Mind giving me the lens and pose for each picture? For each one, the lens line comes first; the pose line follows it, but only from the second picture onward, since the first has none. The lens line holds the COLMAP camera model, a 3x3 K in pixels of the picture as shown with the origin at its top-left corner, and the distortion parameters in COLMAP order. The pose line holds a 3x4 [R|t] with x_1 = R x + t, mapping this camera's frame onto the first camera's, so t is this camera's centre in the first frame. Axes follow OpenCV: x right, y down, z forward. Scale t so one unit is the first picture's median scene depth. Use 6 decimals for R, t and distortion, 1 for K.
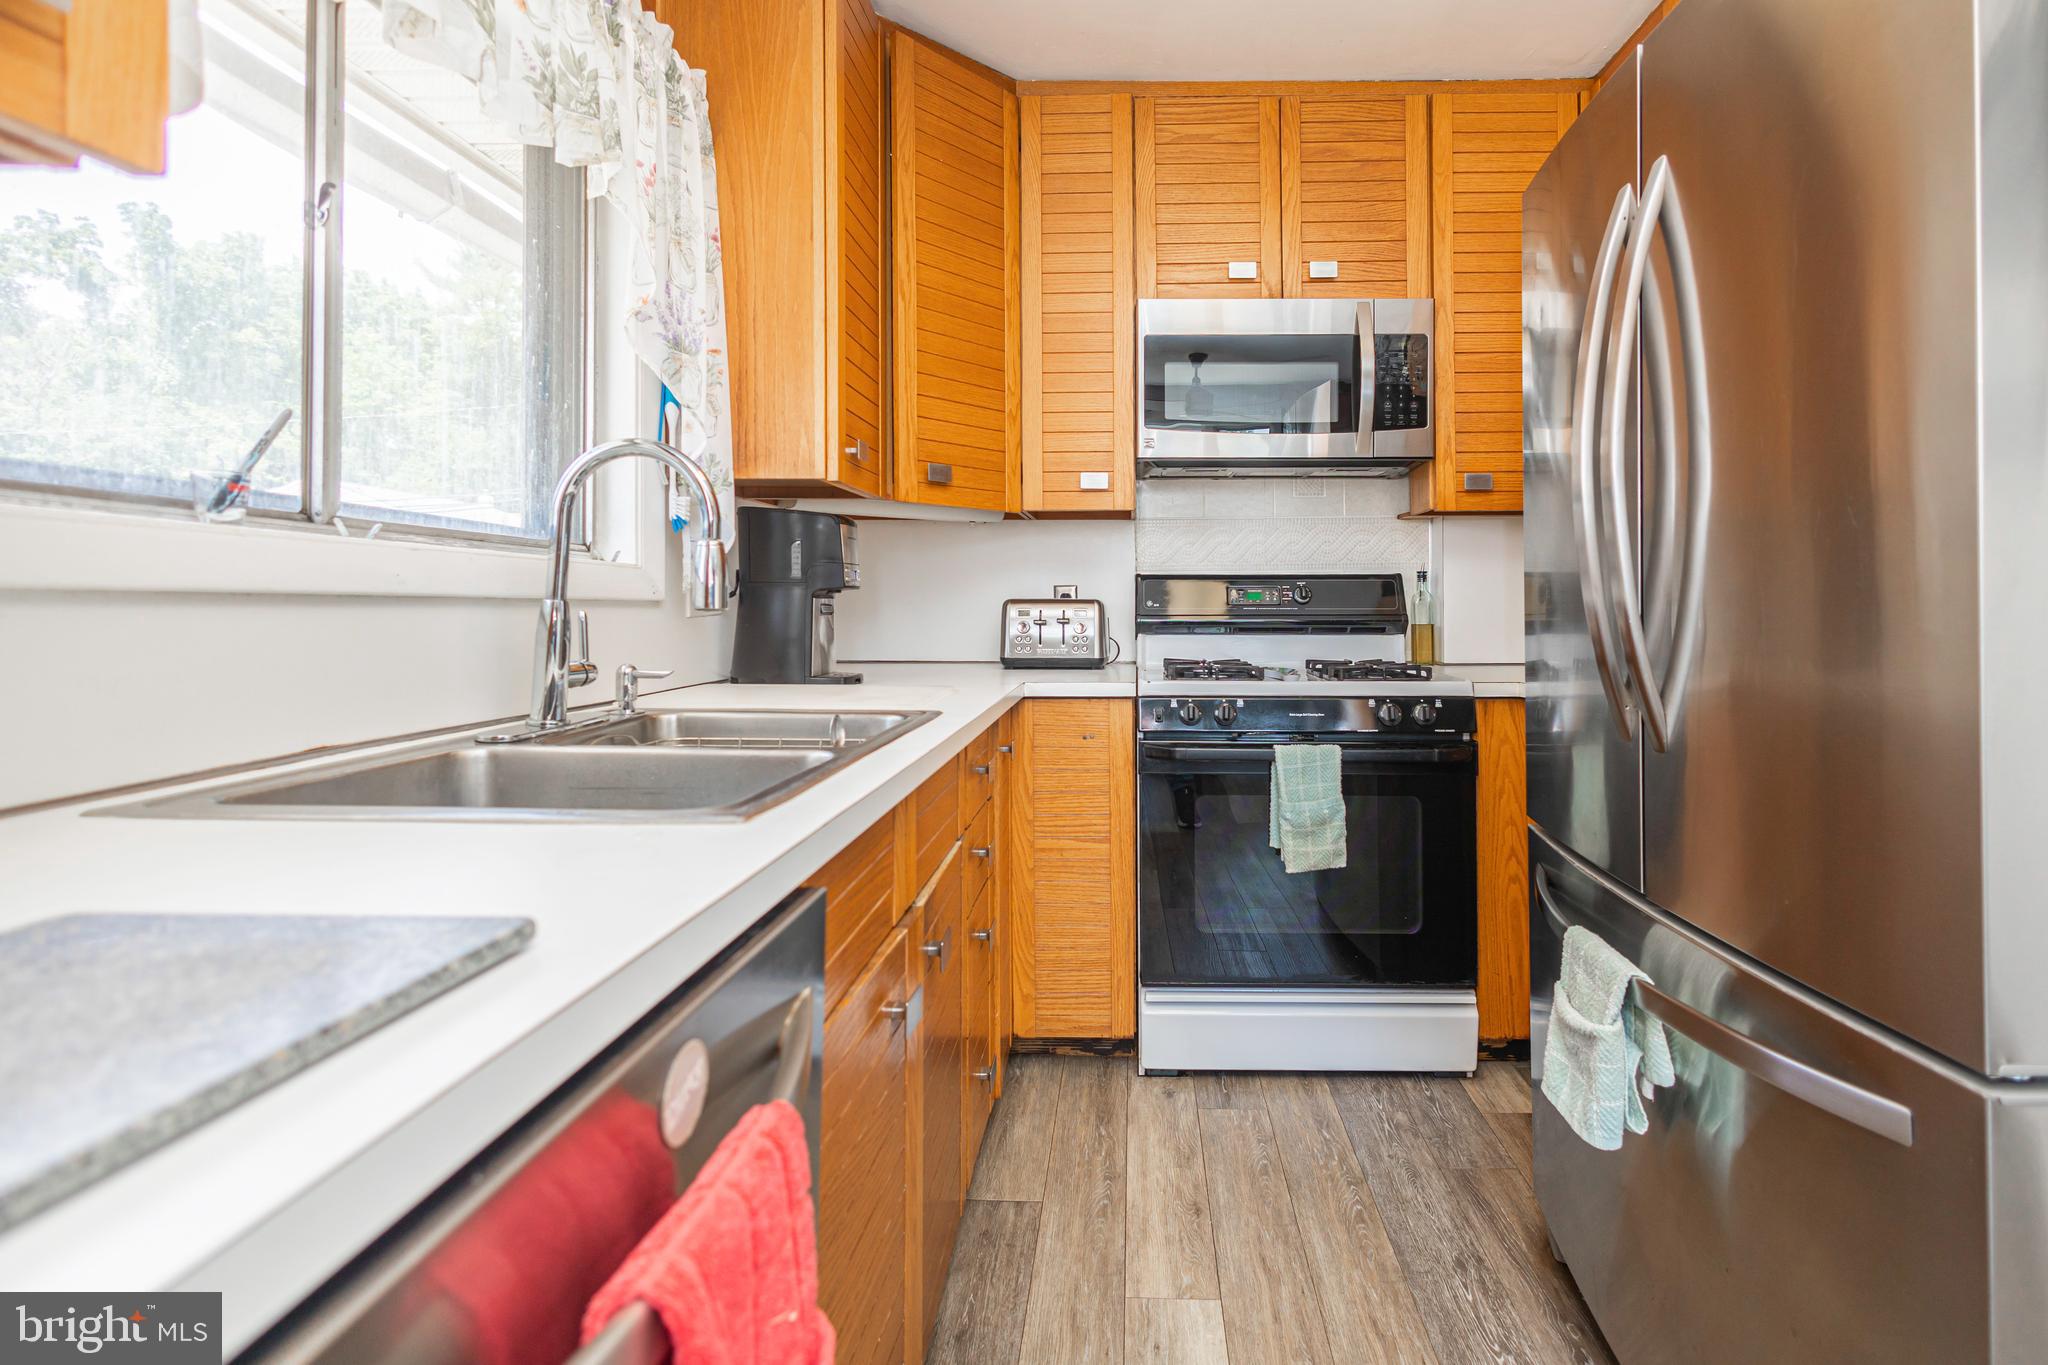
lens RADIAL K [[960.9, 0, 1093.9], [0, 960.9, 612.9], [0, 0, 1]] dist [0.013126, -0.001249]
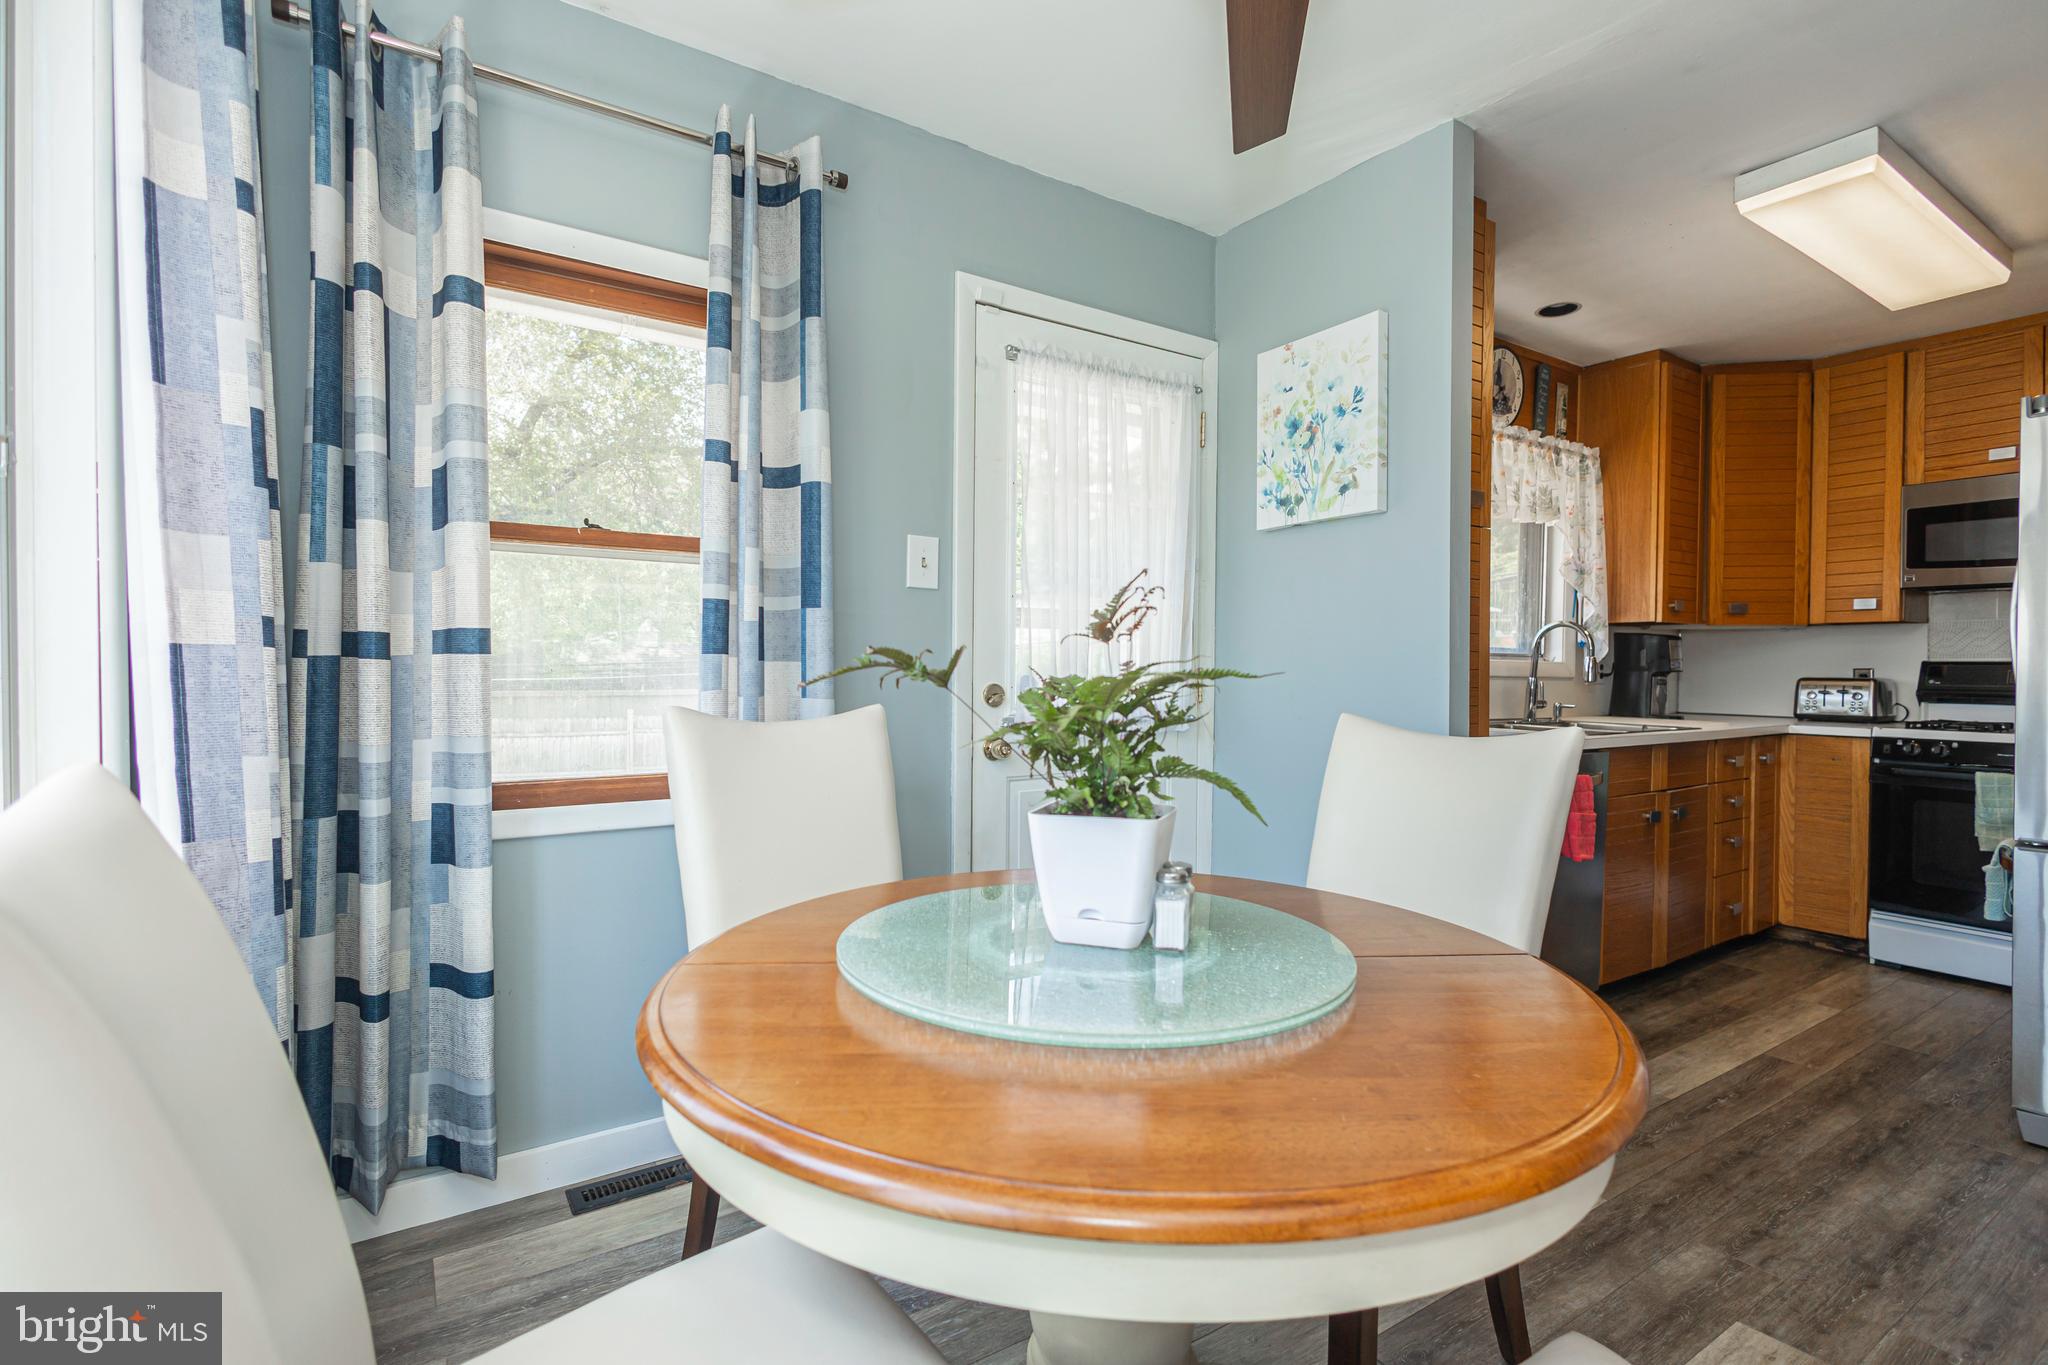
lens RADIAL K [[960.9, 0, 1022.3], [0, 960.9, 679.4], [0, 0, 1]] dist [0.013126, -0.001249]
pose [[0.573069, 0.016192, -0.819347, 0.603646], [-0.011607, 0.999865, 0.011641, -0.017567], [0.819425, 0.002840, 0.573180, -1.234583]]
